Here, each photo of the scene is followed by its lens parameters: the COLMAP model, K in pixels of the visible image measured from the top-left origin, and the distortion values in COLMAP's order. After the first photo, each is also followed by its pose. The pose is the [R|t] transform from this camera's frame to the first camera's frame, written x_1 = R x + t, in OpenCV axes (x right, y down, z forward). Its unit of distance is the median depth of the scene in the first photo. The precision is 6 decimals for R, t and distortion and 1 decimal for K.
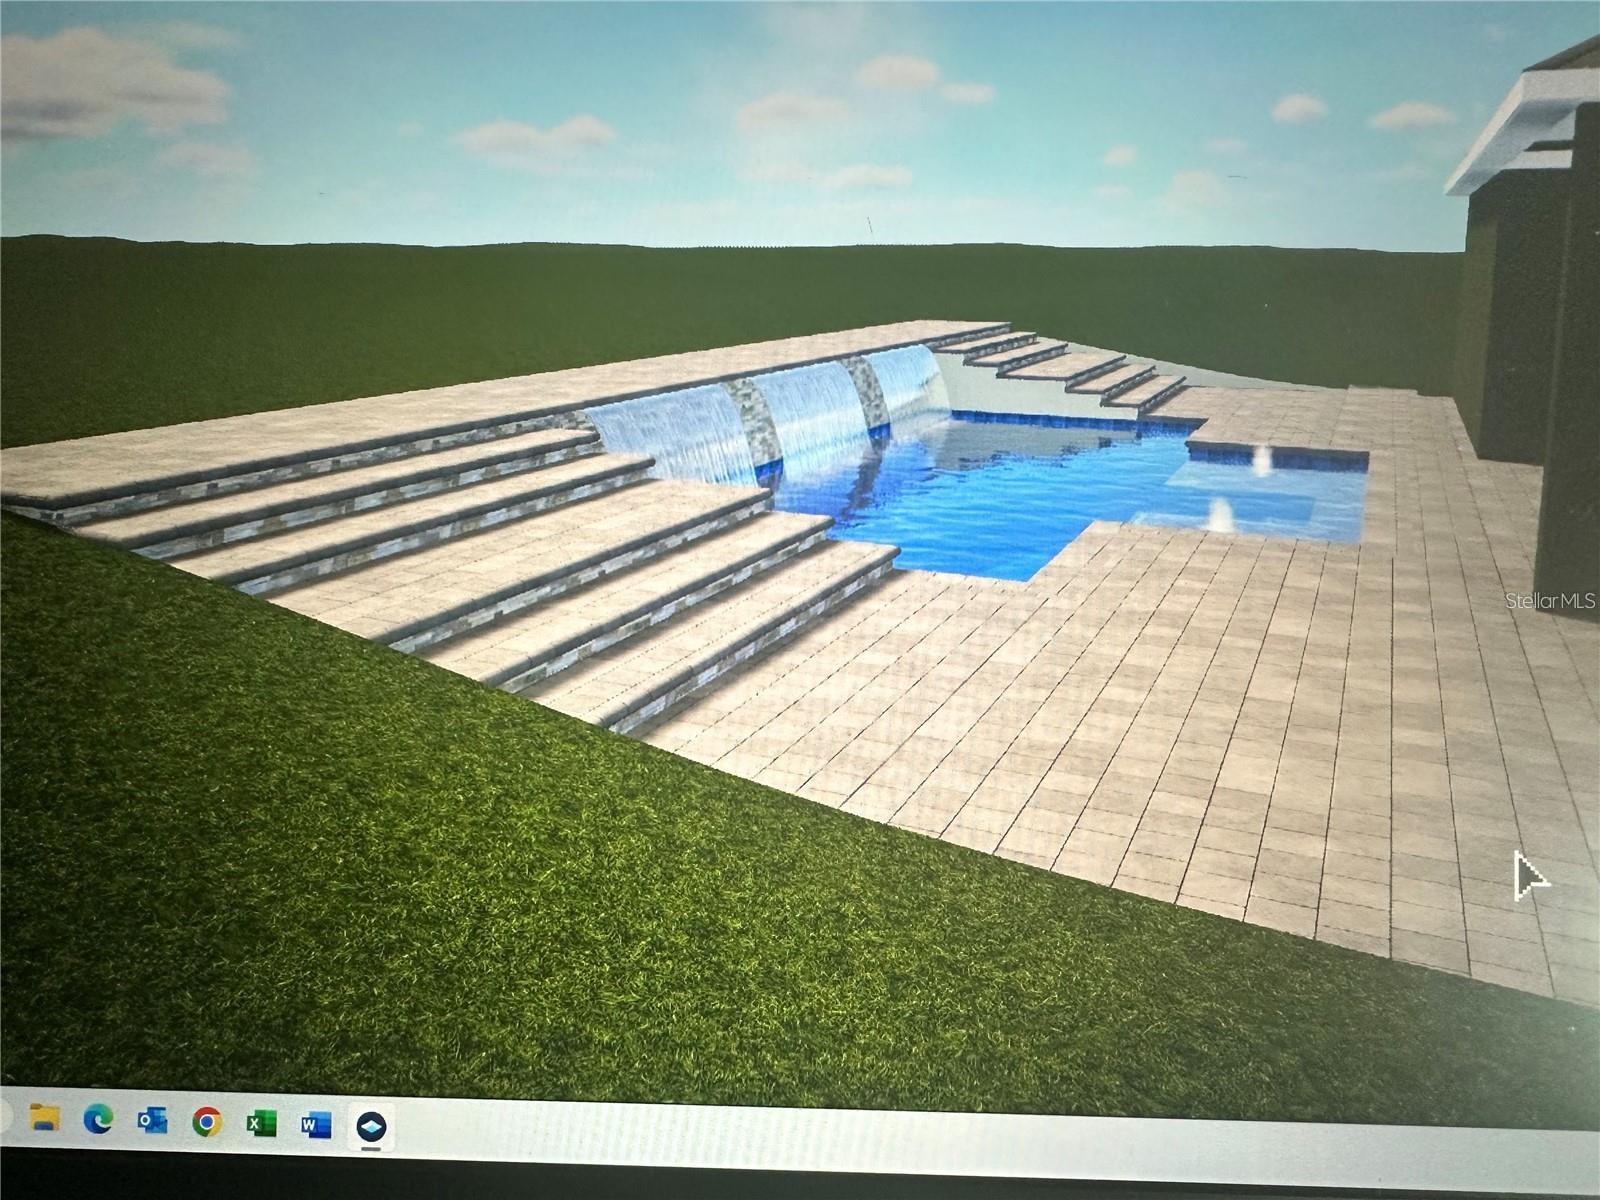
lens RADIAL K [[1306.8, 0, 800.0], [0, 1306.8, 600.0], [0, 0, 1]] dist [-0.005817, -0.003403]
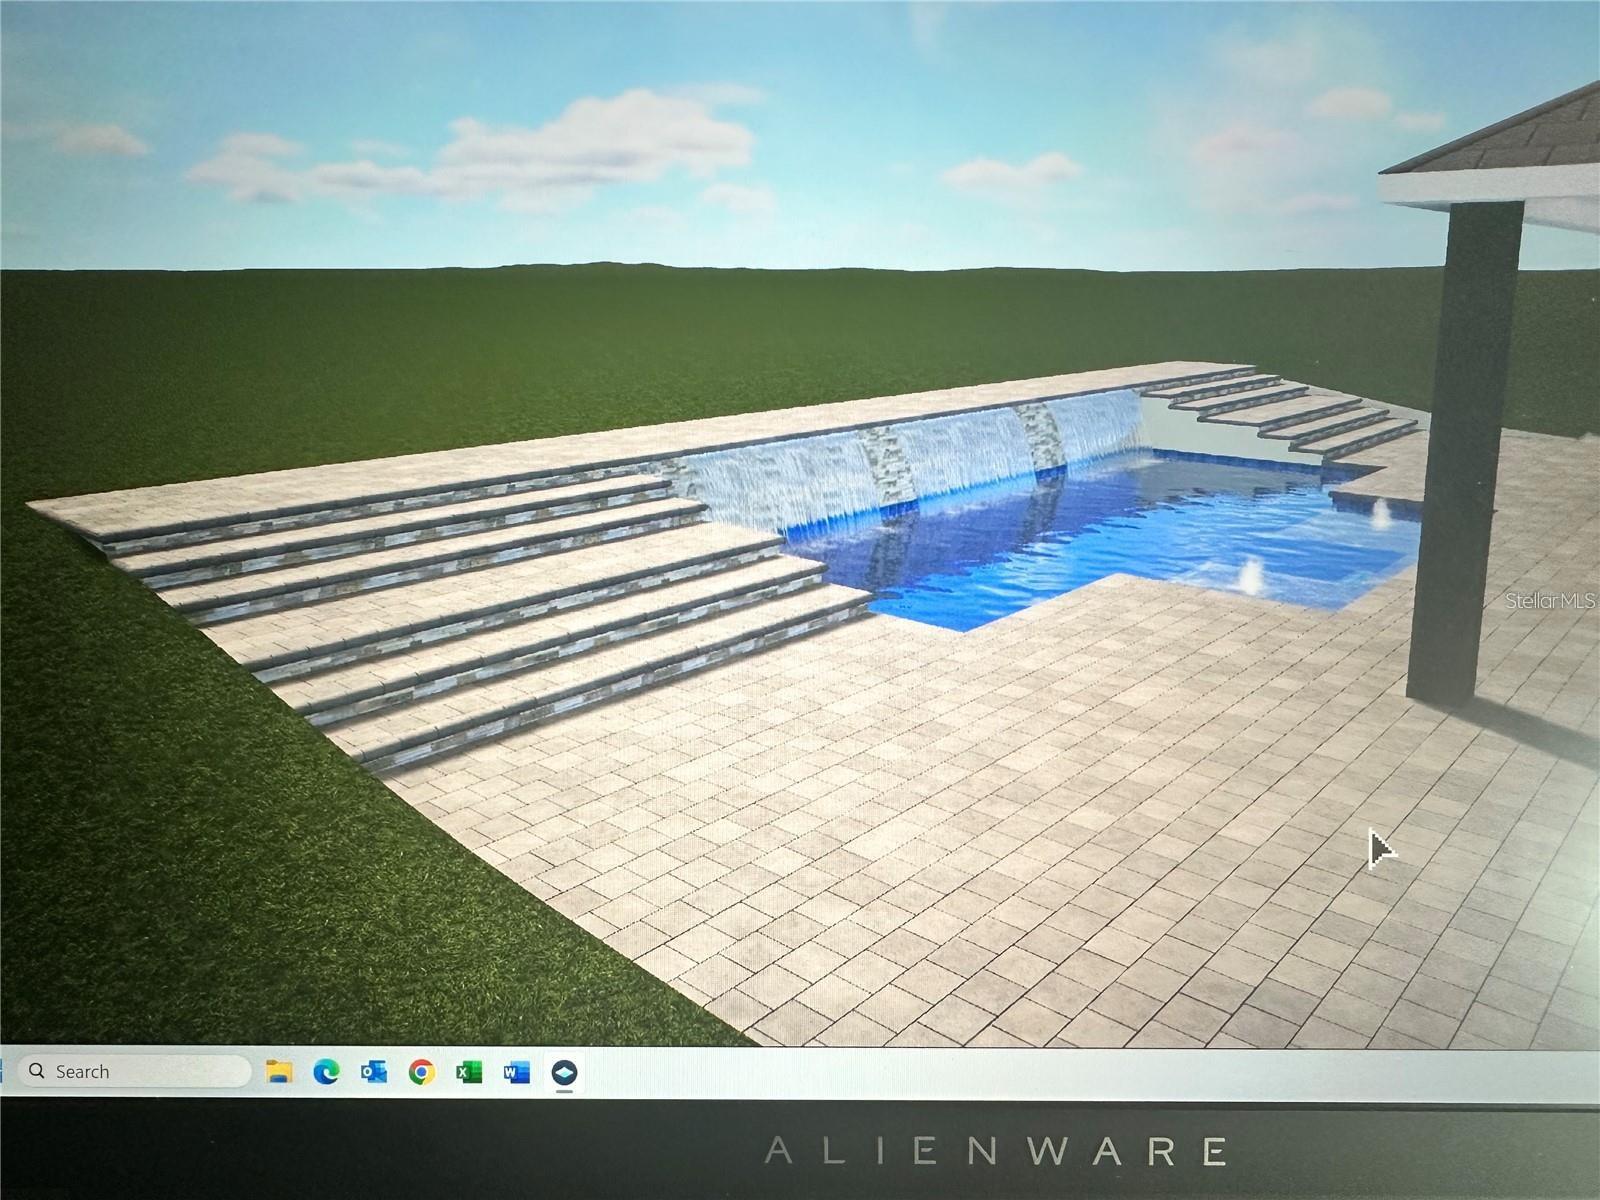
lens RADIAL K [[1134.1, 0, 800.0], [0, 1134.1, 600.0], [0, 0, 1]] dist [-0.000415, -0.000675]
pose [[0.976850, 0.059124, -0.205591, 0.269835], [-0.059450, 0.998221, 0.004595, -0.043851], [0.205497, 0.007733, 0.978627, 0.008994]]
